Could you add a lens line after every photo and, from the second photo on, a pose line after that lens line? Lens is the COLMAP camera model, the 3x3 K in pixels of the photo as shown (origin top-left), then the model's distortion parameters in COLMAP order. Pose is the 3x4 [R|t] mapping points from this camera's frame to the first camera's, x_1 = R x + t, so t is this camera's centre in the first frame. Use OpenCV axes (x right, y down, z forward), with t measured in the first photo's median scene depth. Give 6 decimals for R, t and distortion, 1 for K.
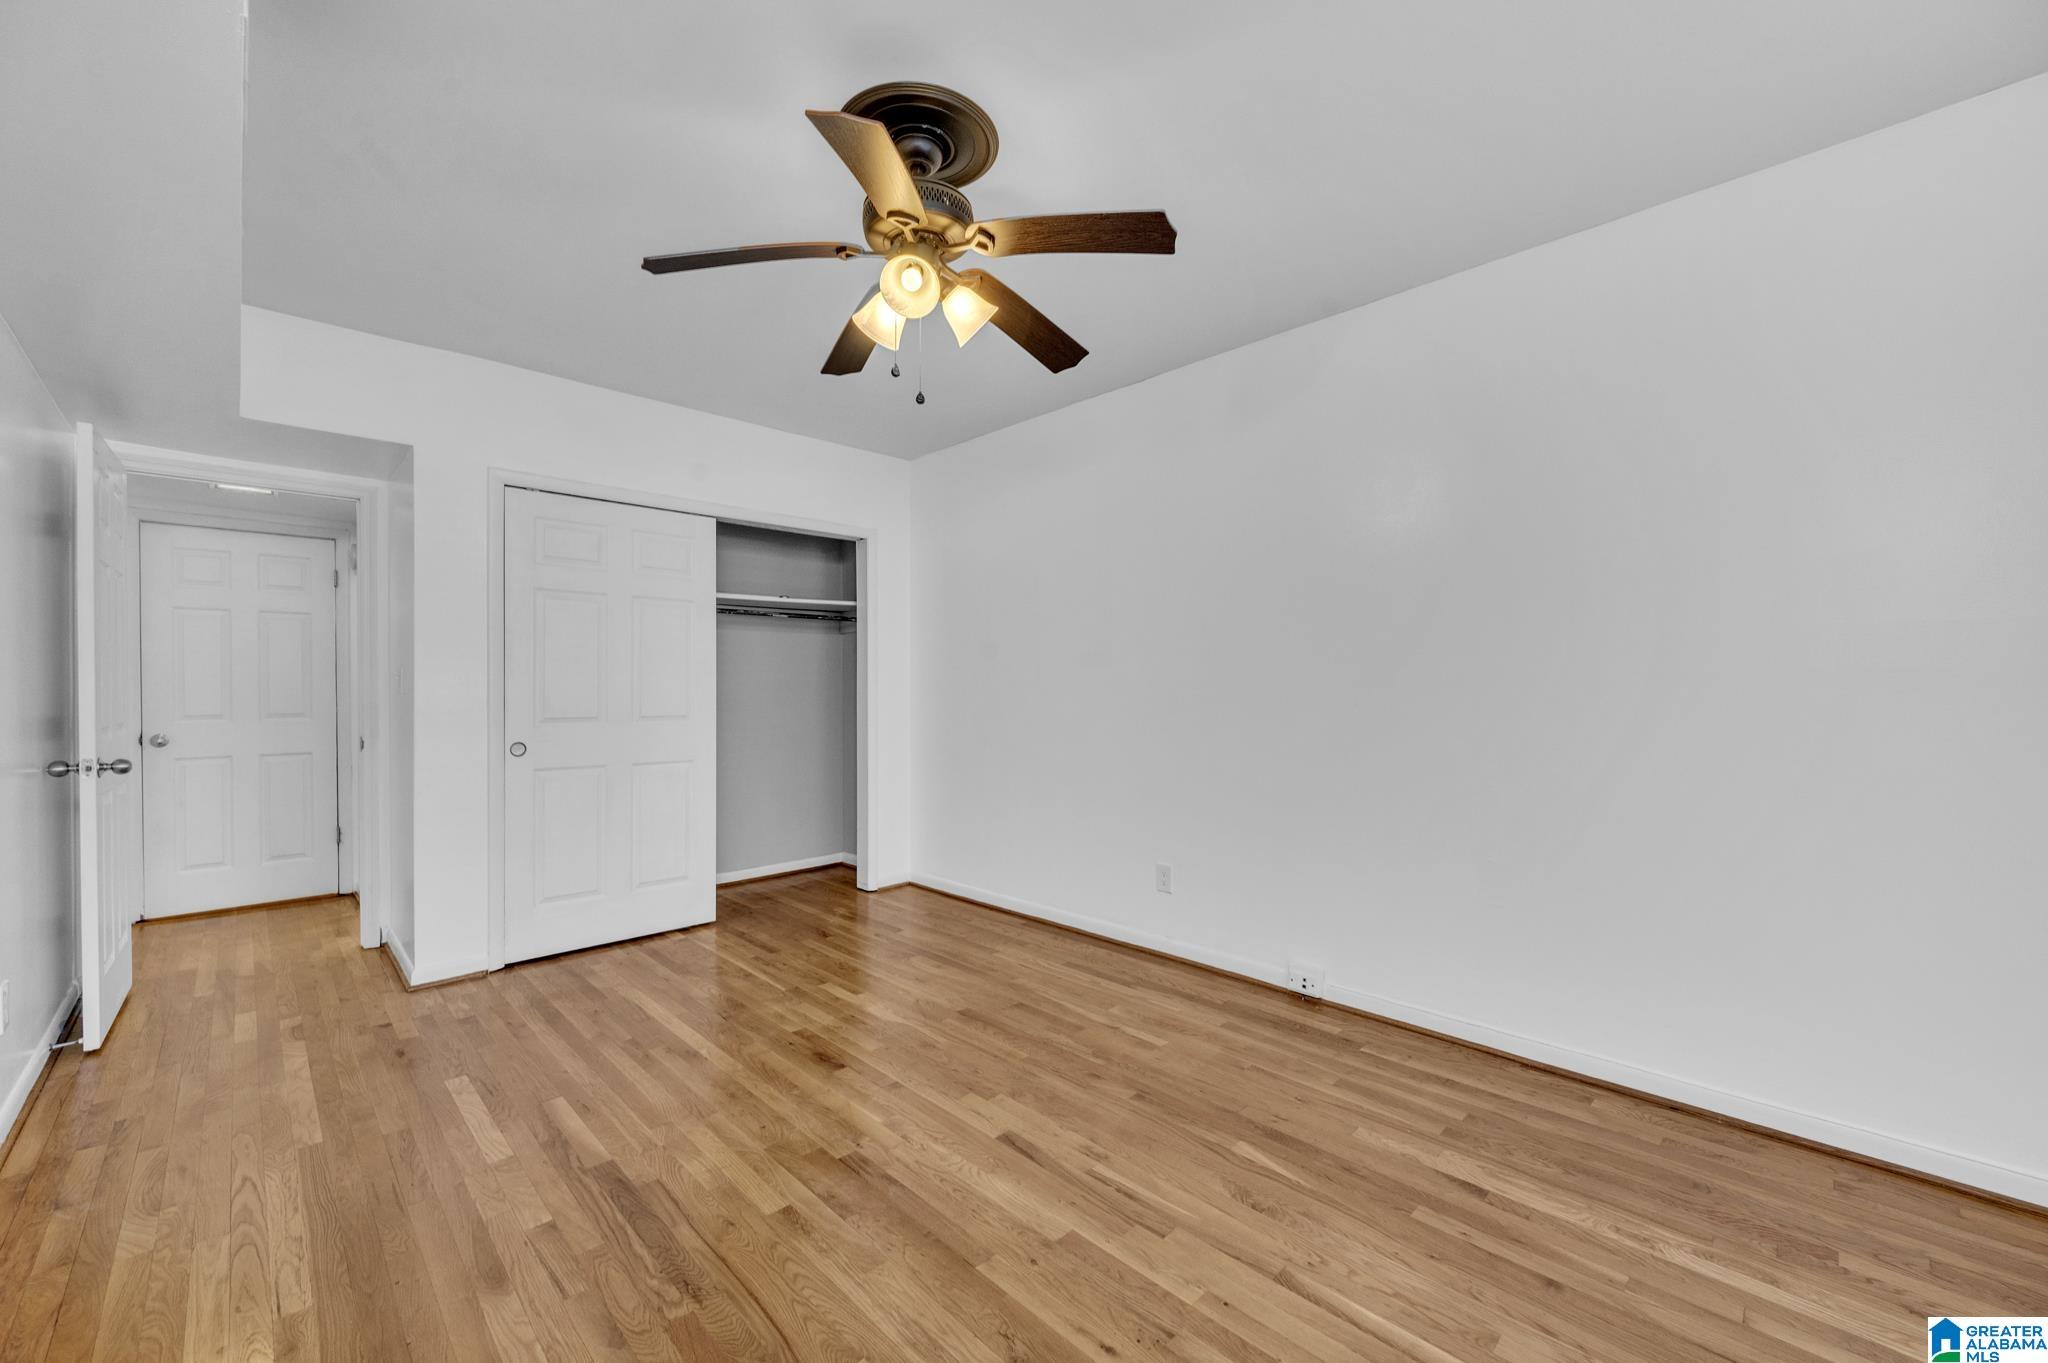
lens RADIAL K [[805.5, 0, 1027.2], [0, 805.5, 683.5], [0, 0, 1]] dist [0.001779, 0.000065]
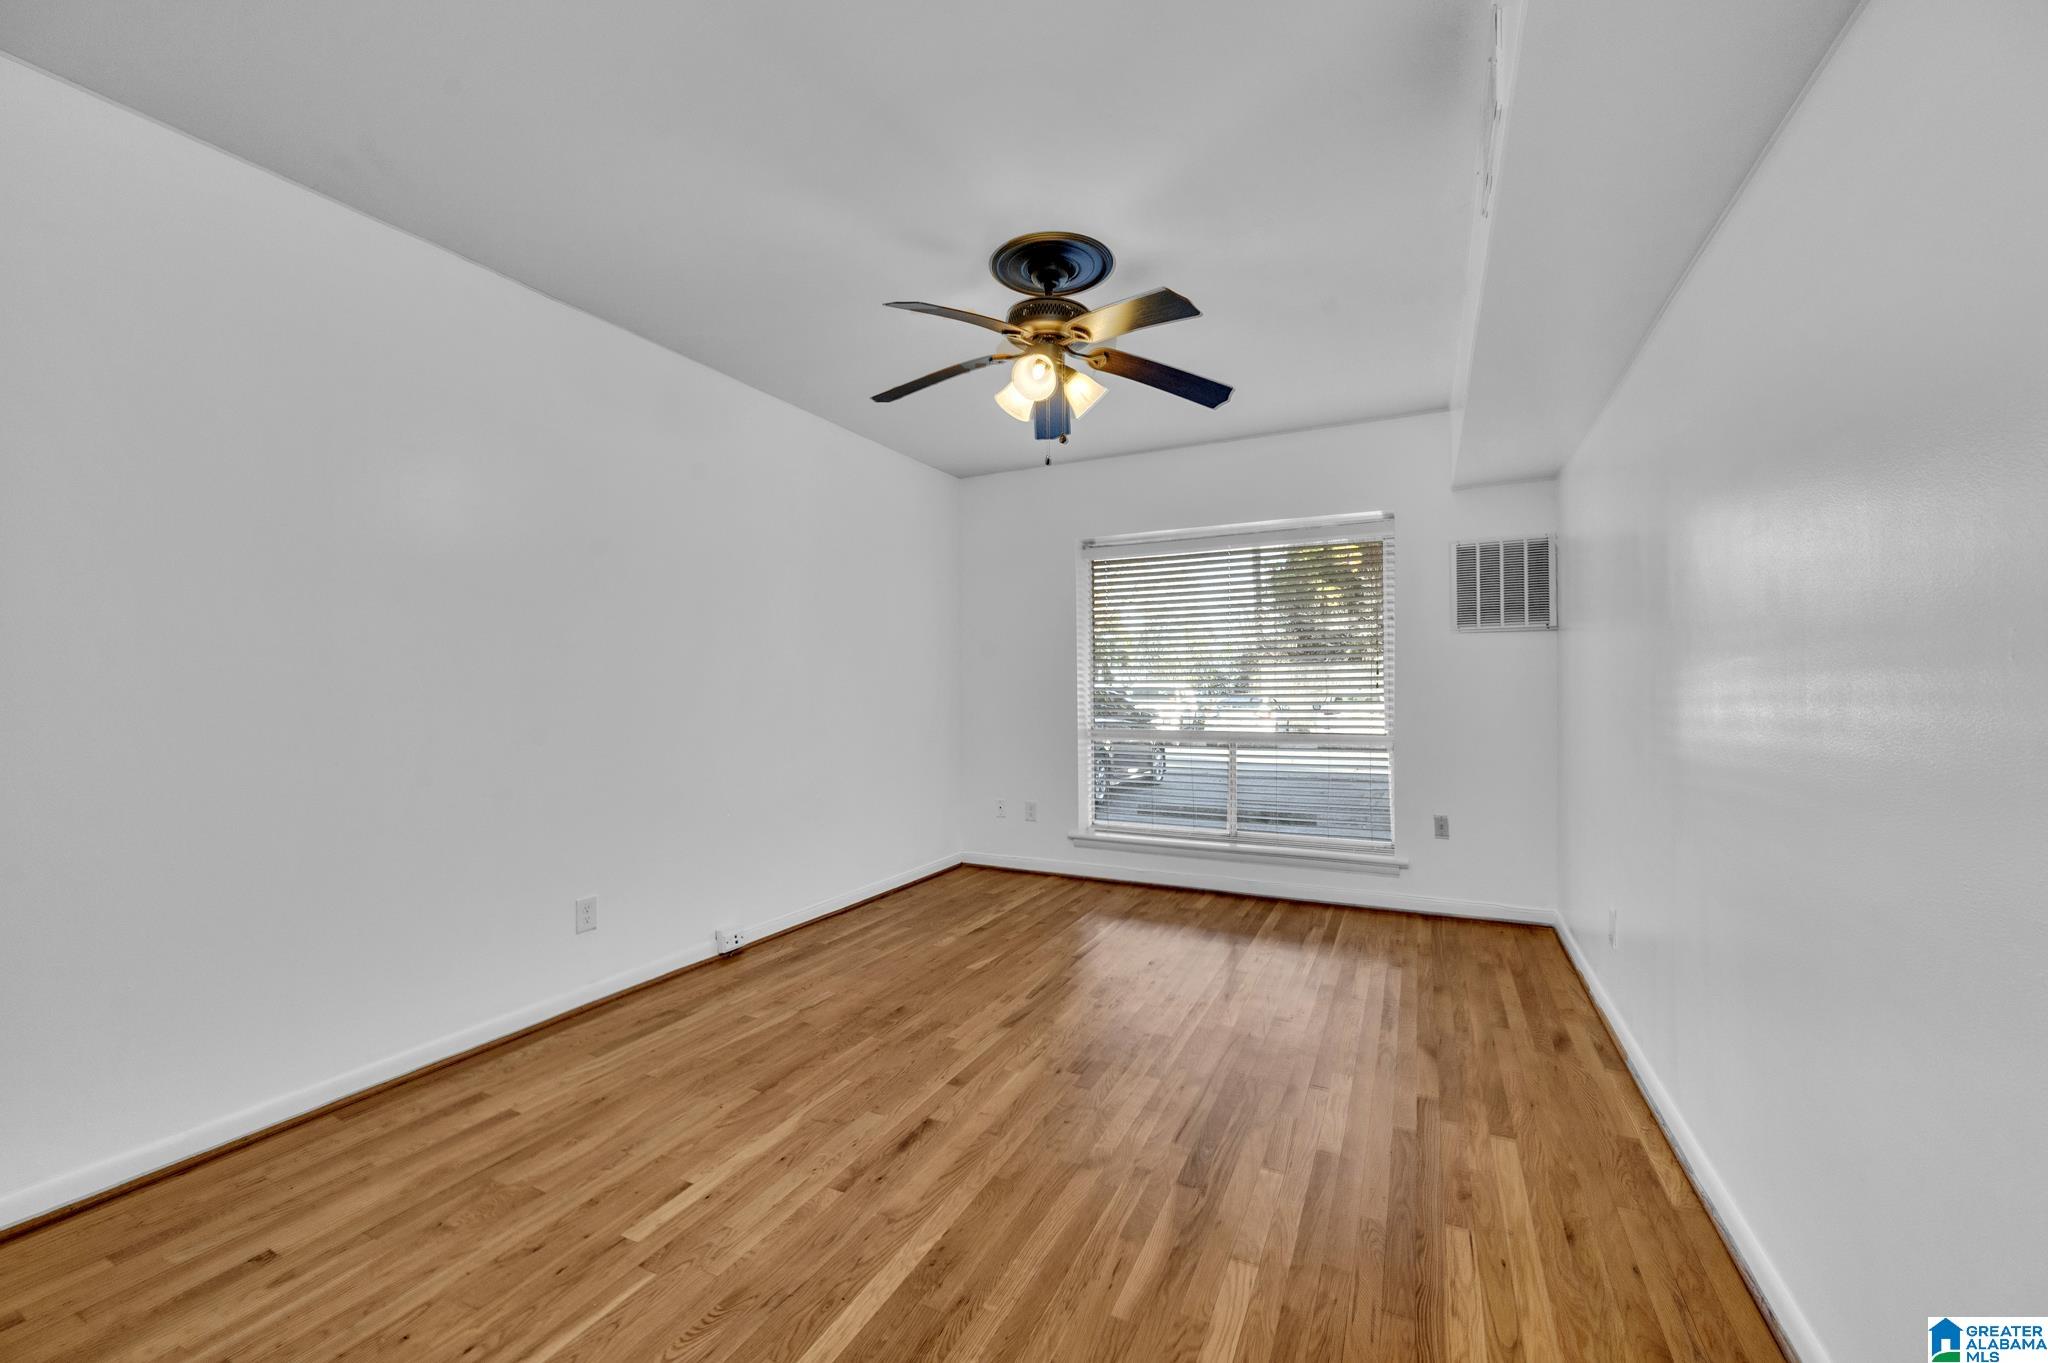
lens RADIAL K [[805.5, 0, 1023.3], [0, 805.5, 682.0], [0, 0, 1]] dist [0.001779, 0.000065]
pose [[-0.326549, 0.010218, 0.945125, -0.966366], [0.001394, 0.999946, -0.010329, 0.010724], [-0.945179, -0.002055, -0.326545, 1.055875]]
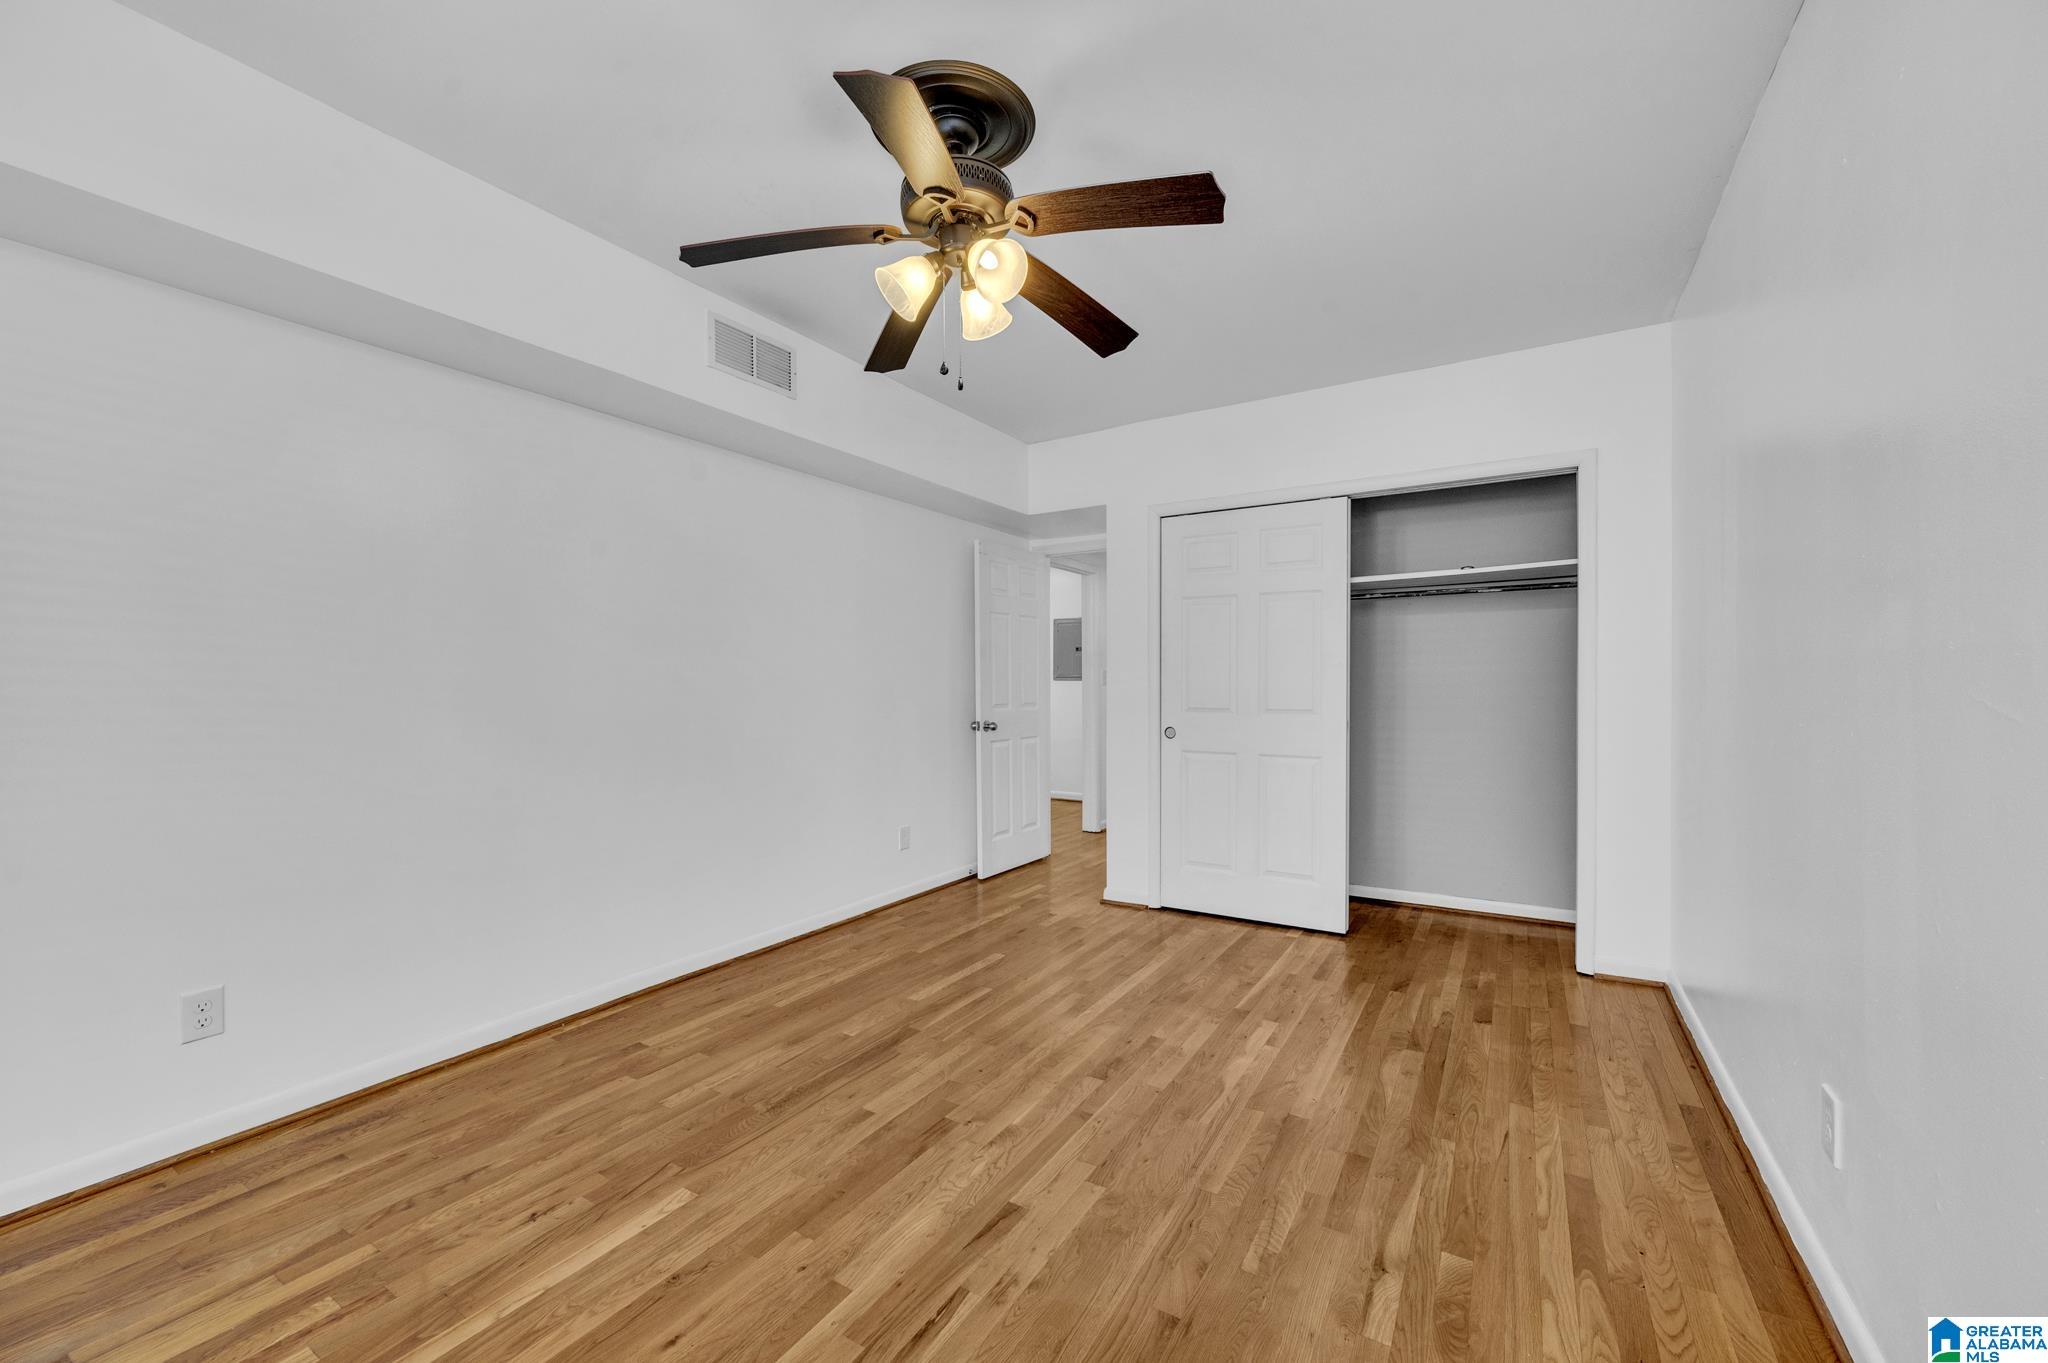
lens RADIAL K [[805.5, 0, 1026.6], [0, 805.5, 692.8], [0, 0, 1]] dist [0.001779, 0.000065]
pose [[0.243058, 0.011799, -0.969940, 0.597625], [0.007635, 0.999872, 0.014076, 0.003083], [0.969982, -0.010827, 0.242937, 0.607637]]
